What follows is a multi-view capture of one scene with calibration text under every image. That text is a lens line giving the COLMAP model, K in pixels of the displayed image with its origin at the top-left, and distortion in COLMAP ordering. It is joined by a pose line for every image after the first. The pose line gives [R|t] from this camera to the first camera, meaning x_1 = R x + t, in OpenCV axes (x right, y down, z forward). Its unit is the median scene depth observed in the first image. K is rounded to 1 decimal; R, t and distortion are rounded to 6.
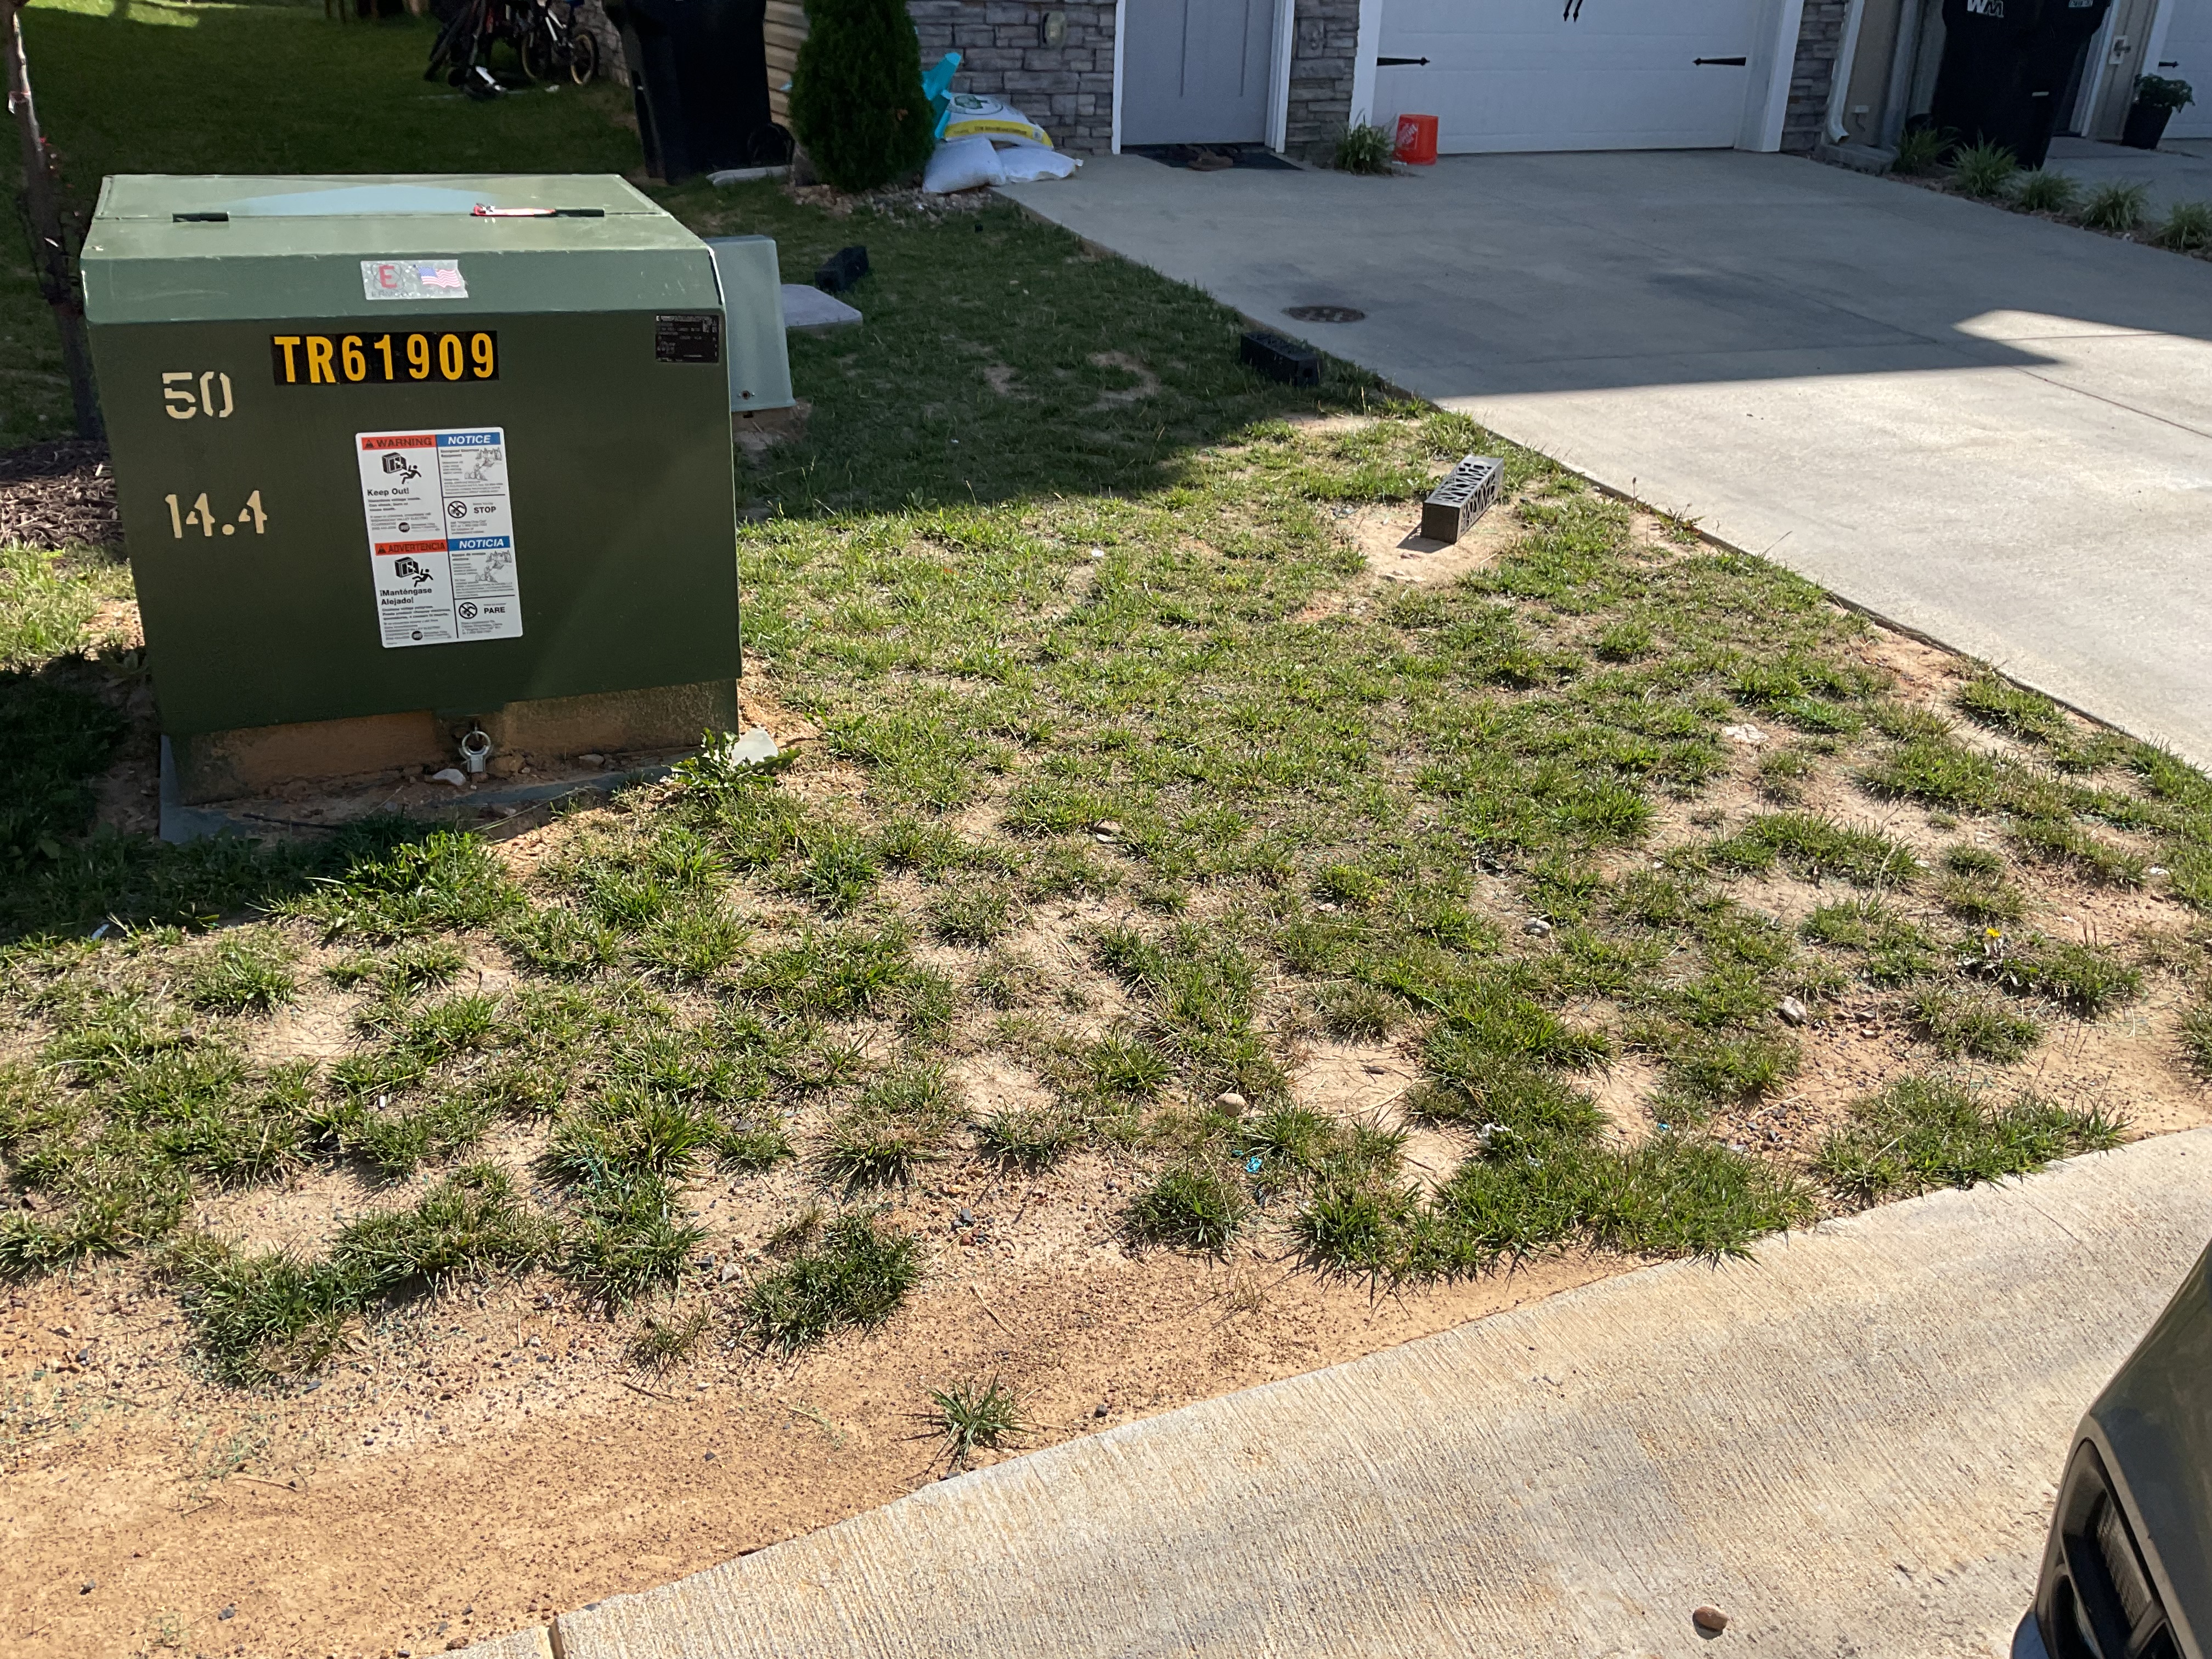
lens RADIAL K [[1846.9, 0, 1135.0], [0, 1846.9, 822.4], [0, 0, 1]] dist [0.096889, -0.206487]
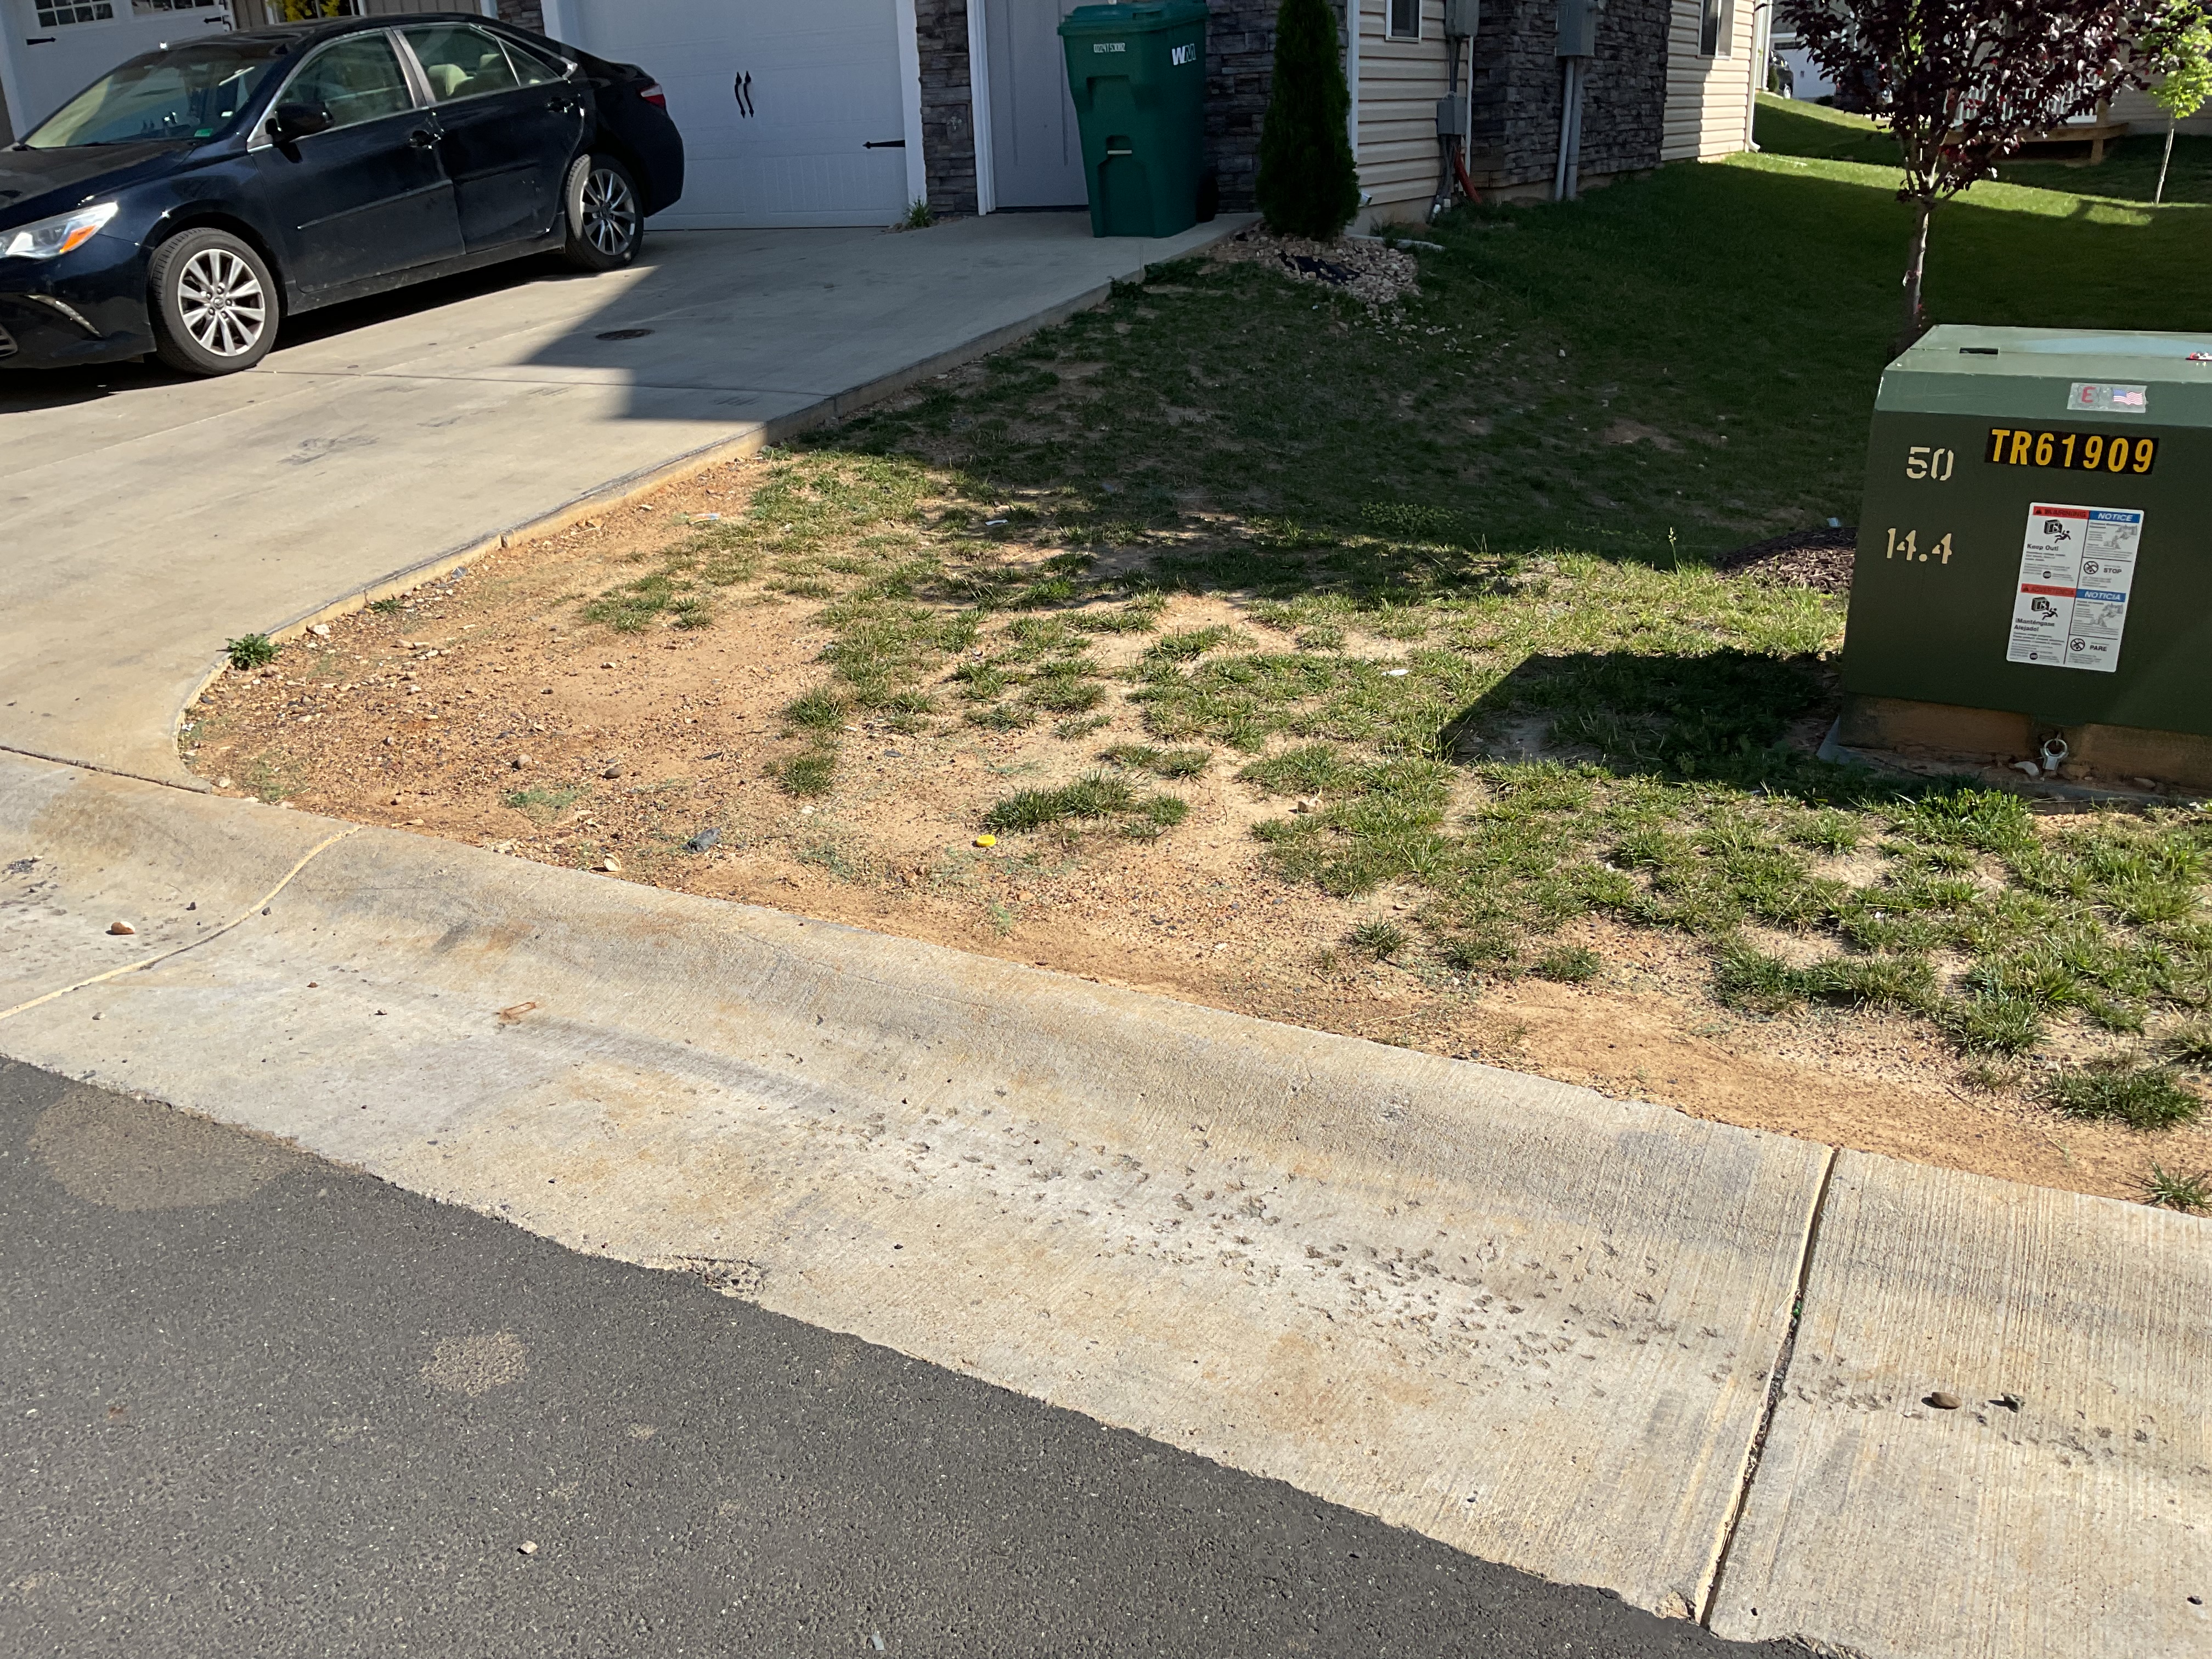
lens RADIAL K [[1826.1, 0, 1103.0], [0, 1826.1, 840.9], [0, 0, 1]] dist [0.107665, -0.218350]
pose [[0.590290, 0.232937, -0.772851, 0.296702], [-0.295859, 0.953260, 0.061341, 0.151362], [0.751016, 0.192446, 0.631616, -0.339934]]
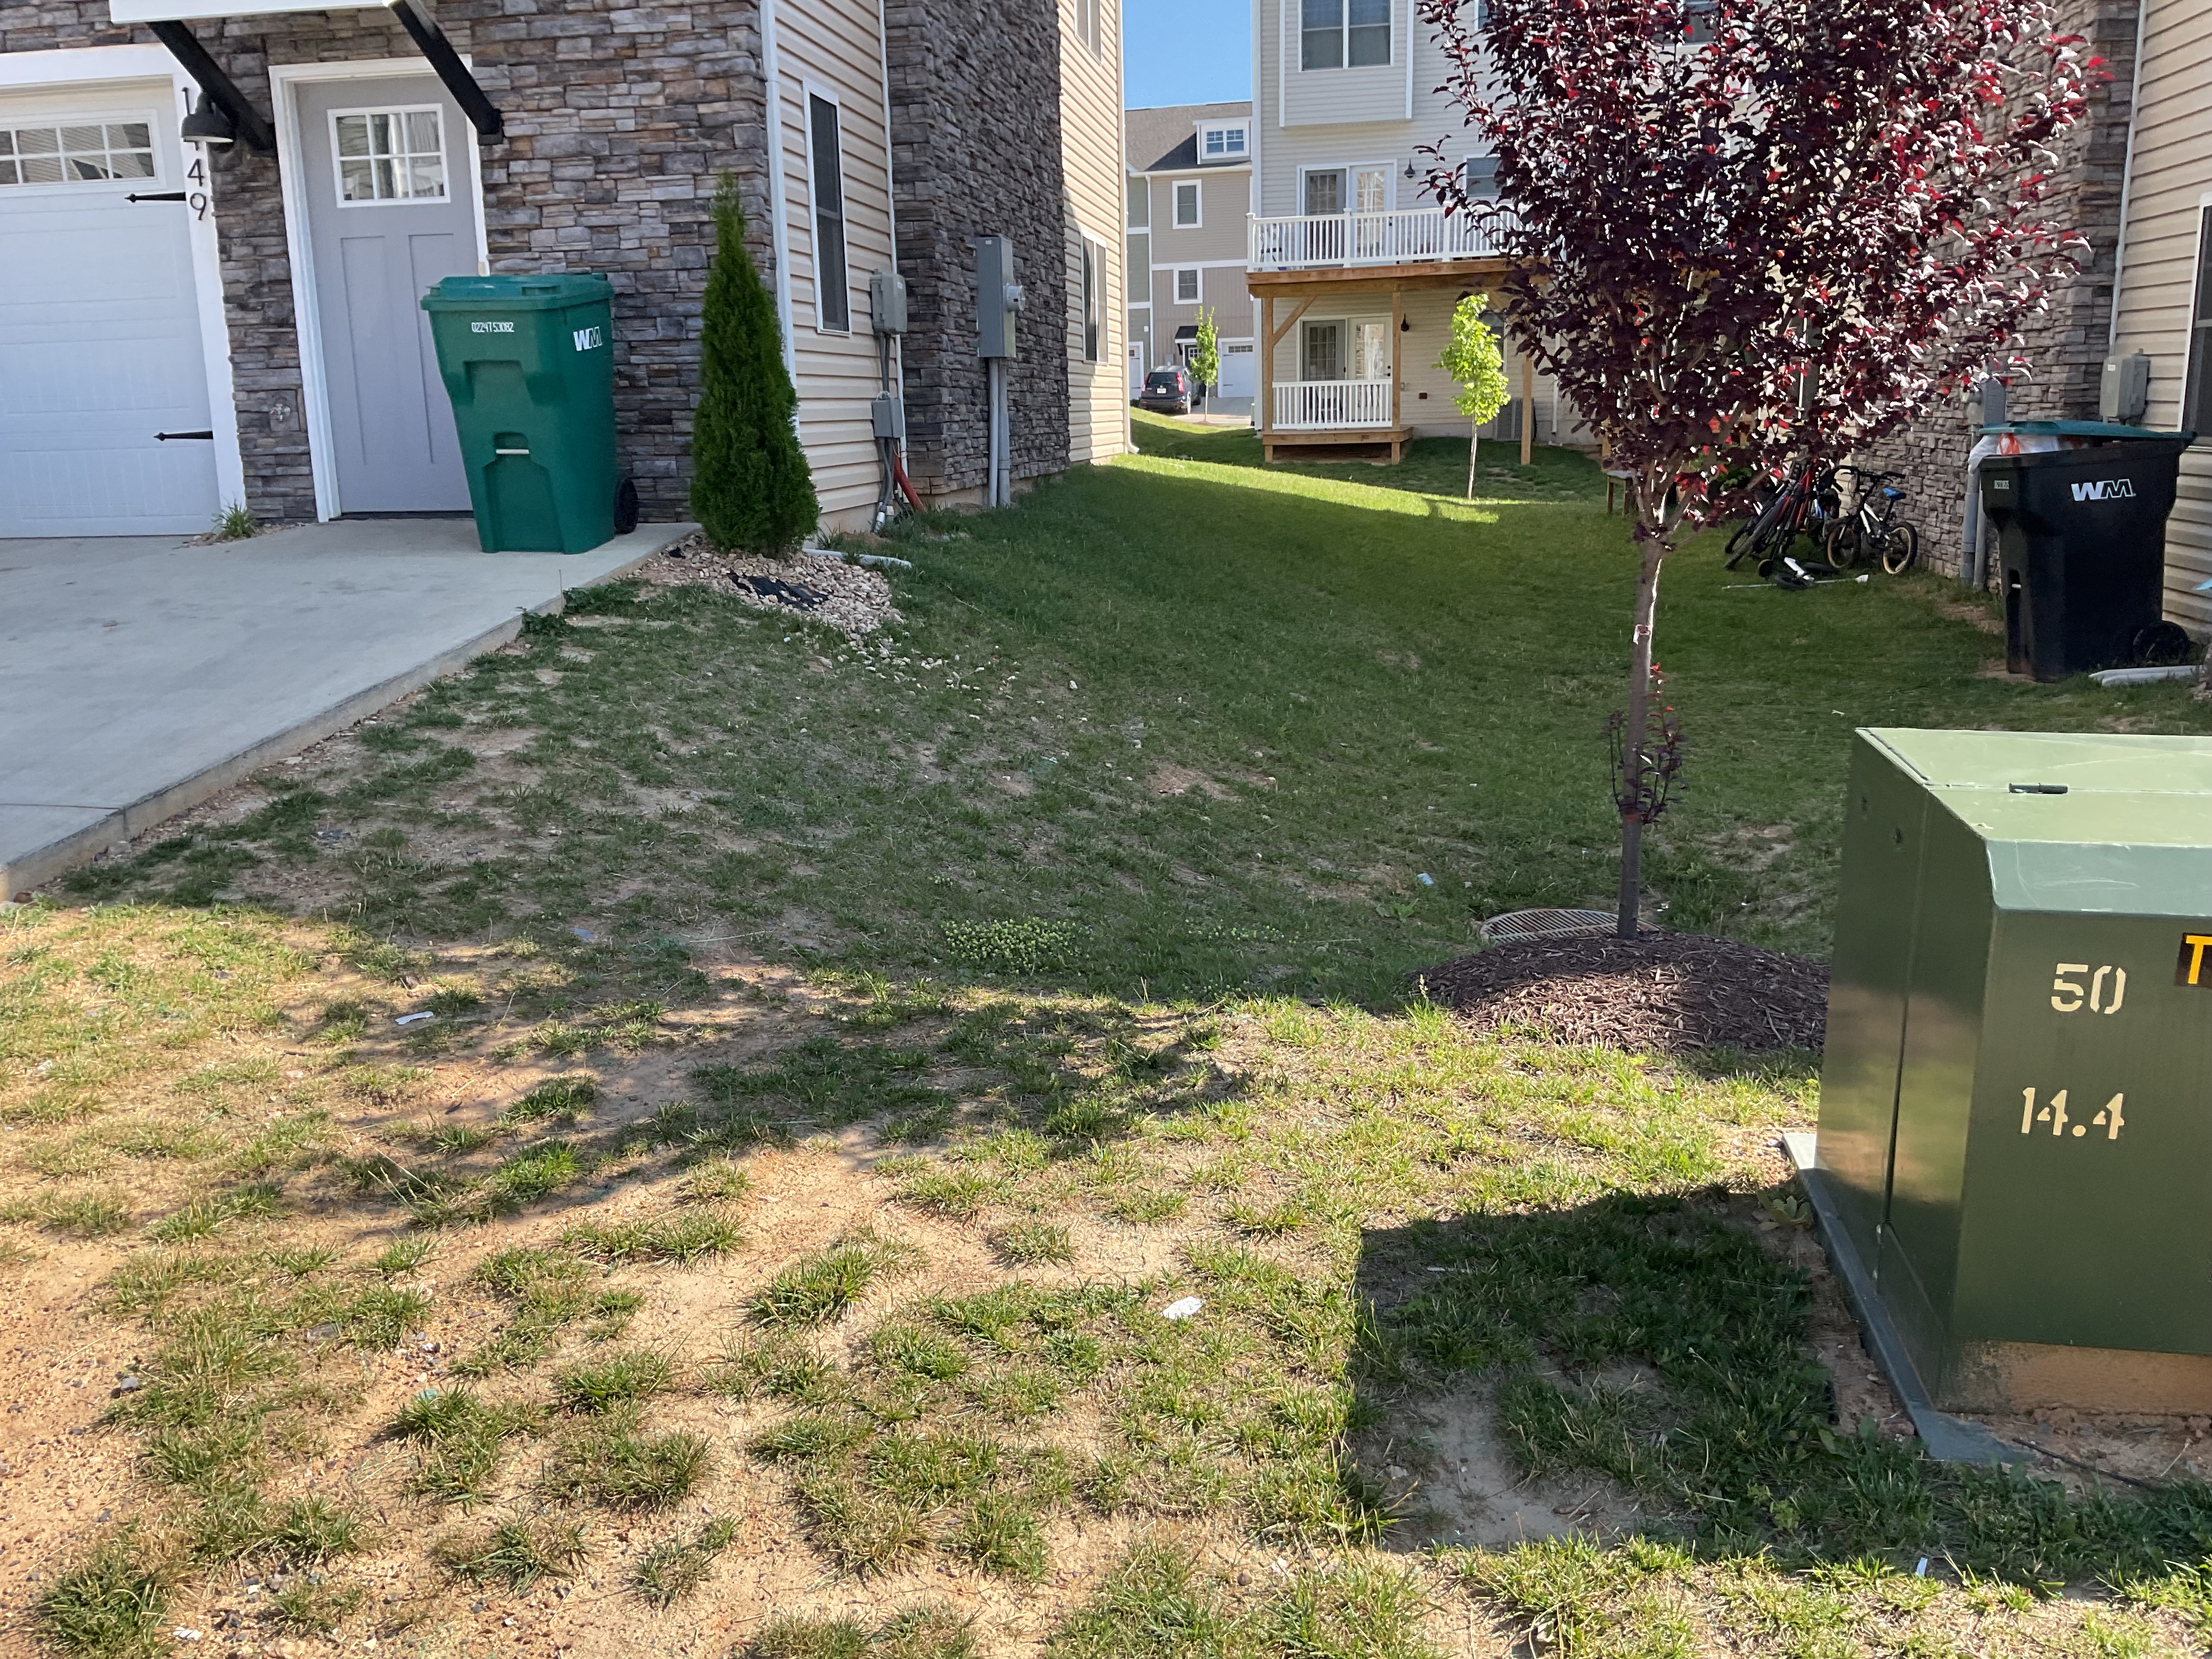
lens RADIAL K [[1826.1, 0, 1103.0], [0, 1826.1, 840.9], [0, 0, 1]] dist [0.107665, -0.218350]
pose [[0.828749, 0.076790, -0.554327, -0.386140], [-0.196649, 0.967331, -0.159998, -0.055255], [0.523932, 0.241606, 0.816775, -0.016793]]
